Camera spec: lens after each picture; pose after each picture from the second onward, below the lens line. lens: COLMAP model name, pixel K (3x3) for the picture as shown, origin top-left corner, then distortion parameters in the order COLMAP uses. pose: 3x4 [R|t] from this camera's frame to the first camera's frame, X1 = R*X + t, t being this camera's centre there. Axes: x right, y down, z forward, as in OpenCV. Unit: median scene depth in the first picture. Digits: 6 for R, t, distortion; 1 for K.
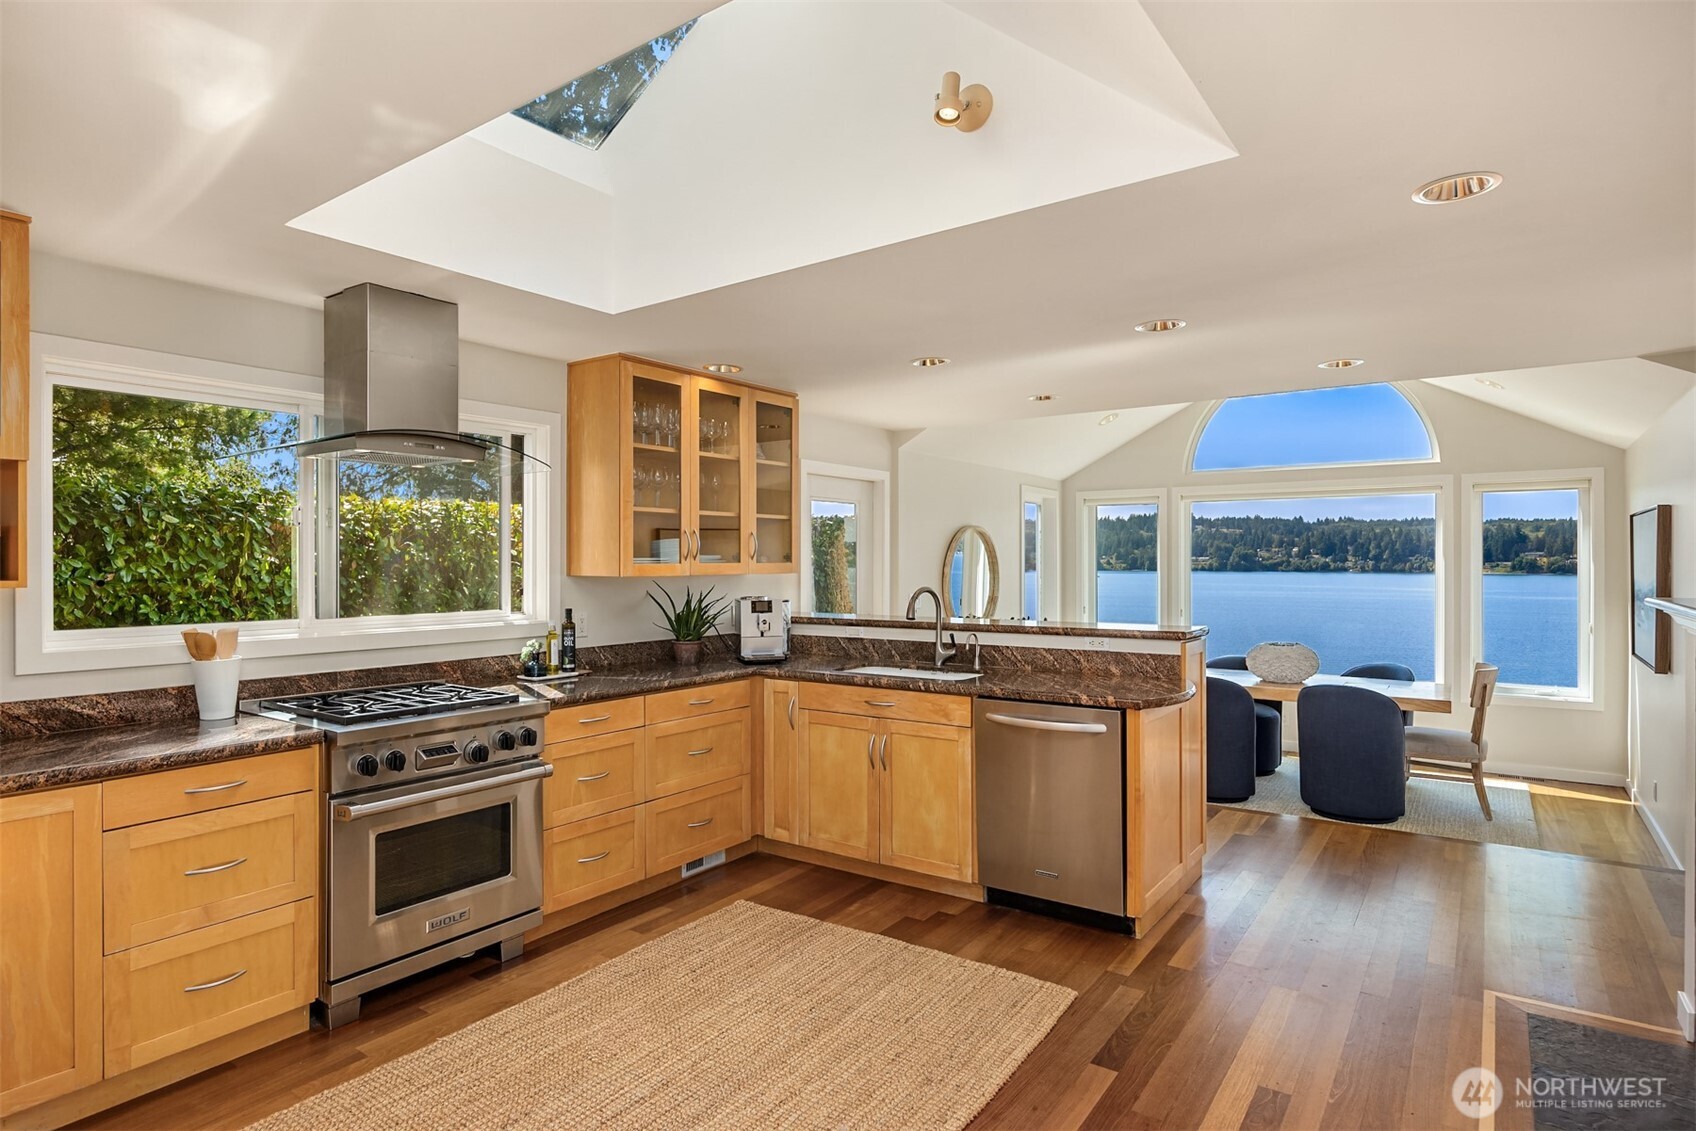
lens RADIAL K [[923.9, 0, 846.5], [0, 923.9, 563.9], [0, 0, 1]] dist [-0.003908, 0.000276]
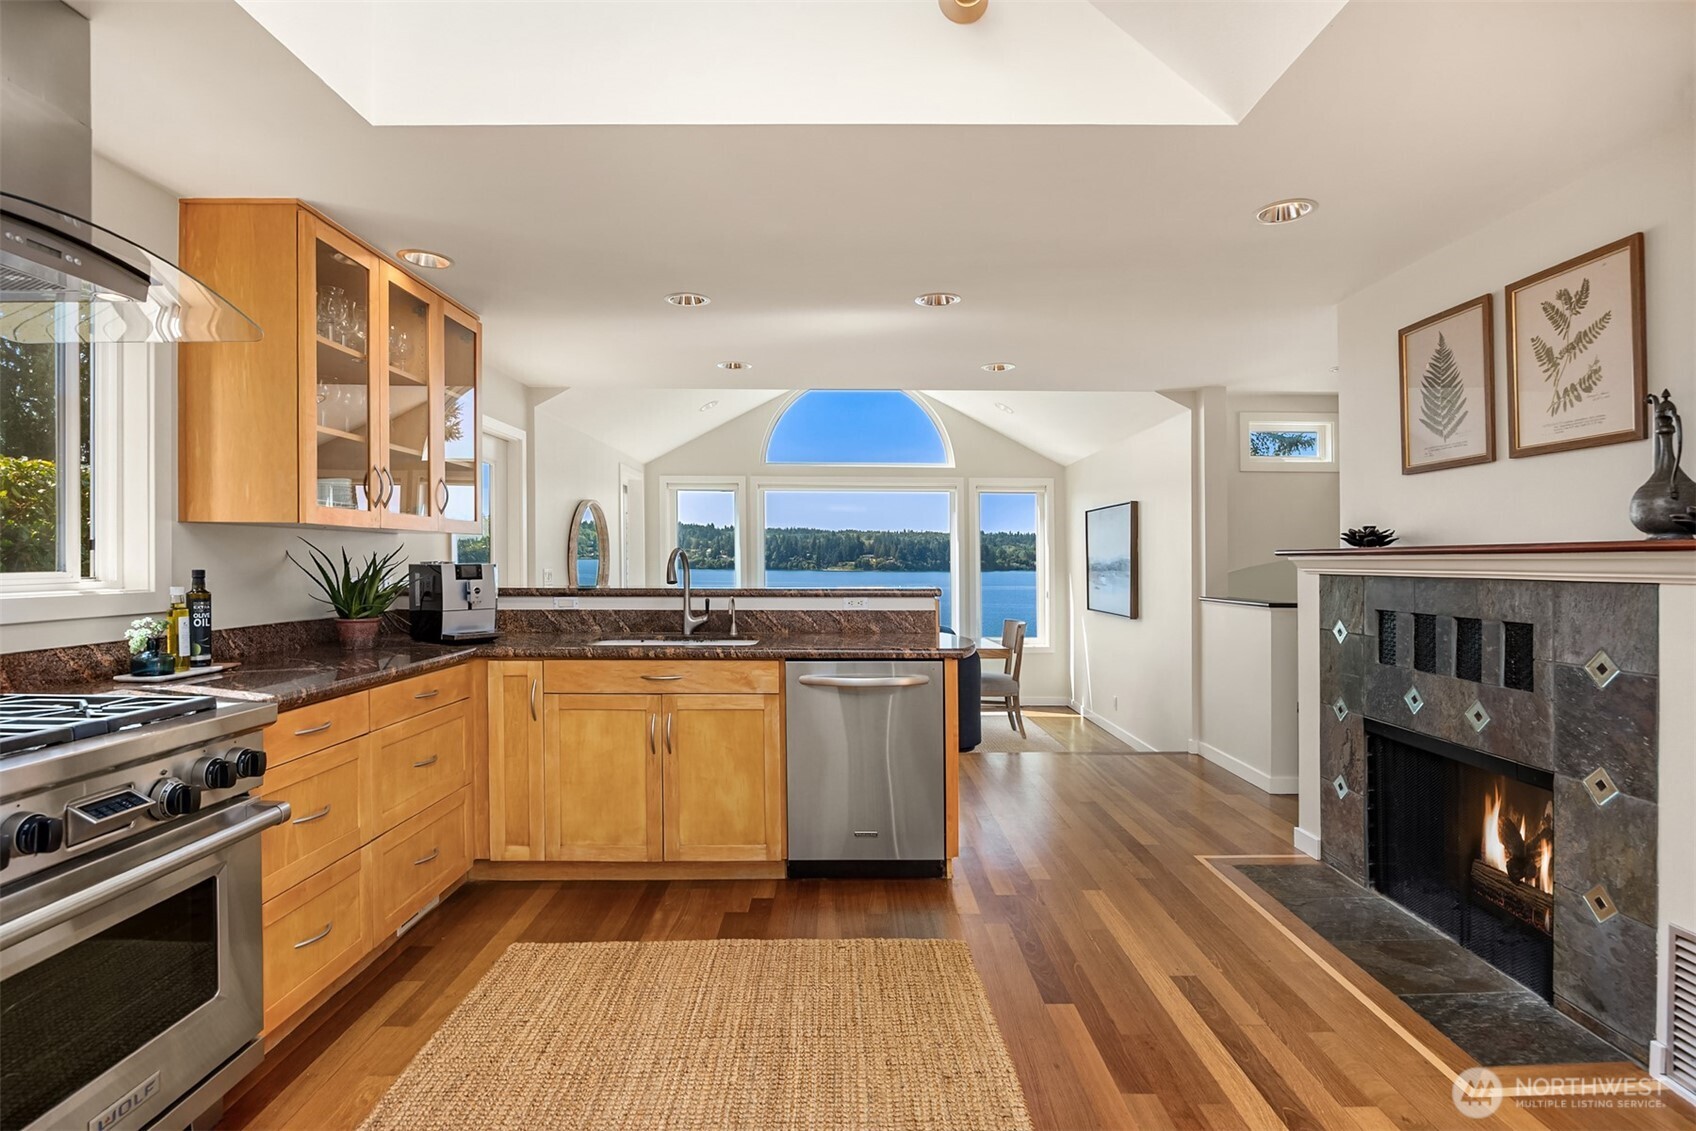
lens RADIAL K [[839.3, 0, 854.1], [0, 839.3, 564.7], [0, 0, 1]] dist [-0.012918, 0.002420]
pose [[0.806414, 0.002819, 0.591344, -0.281283], [-0.003990, 0.999992, 0.000674, 0.043057], [-0.591337, -0.002903, 0.806419, 0.253967]]
